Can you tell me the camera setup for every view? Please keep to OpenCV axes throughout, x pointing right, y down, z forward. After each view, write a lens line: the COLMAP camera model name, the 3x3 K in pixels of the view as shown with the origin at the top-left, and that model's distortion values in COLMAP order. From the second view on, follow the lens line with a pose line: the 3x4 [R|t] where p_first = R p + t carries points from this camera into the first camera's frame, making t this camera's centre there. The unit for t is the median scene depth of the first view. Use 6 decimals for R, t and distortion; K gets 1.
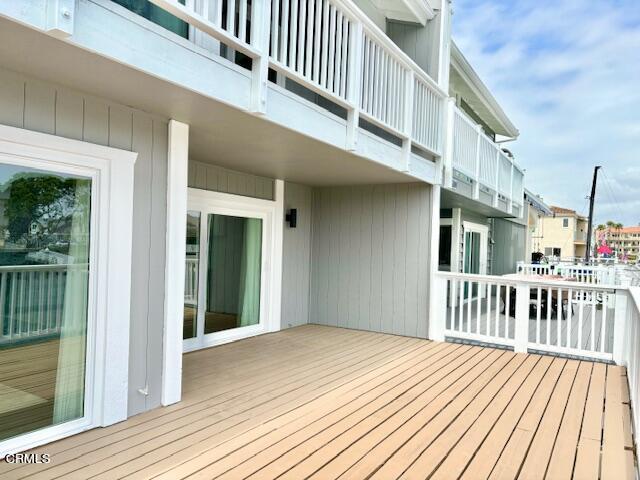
lens RADIAL K [[483.0, 0, 320.0], [0, 483.0, 240.0], [0, 0, 1]] dist [0.027766, -0.005378]
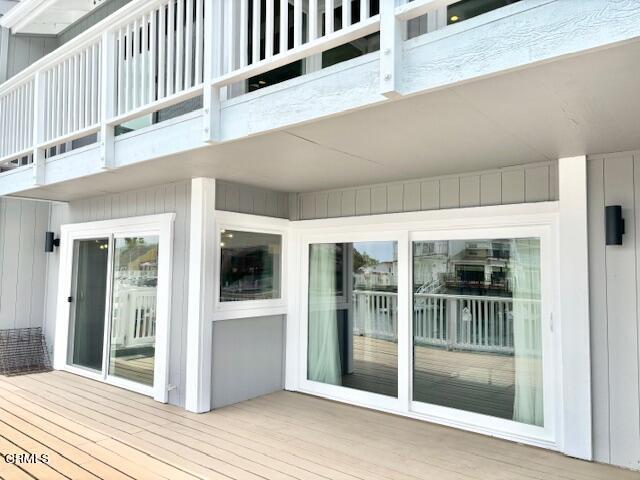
lens RADIAL K [[483.0, 0, 320.0], [0, 483.0, 240.0], [0, 0, 1]] dist [0.027766, -0.005378]
pose [[-0.146295, -0.087674, -0.985348, 0.639514], [-0.002643, 0.996096, -0.088238, 0.016570], [0.989237, -0.010305, -0.145956, 1.104436]]
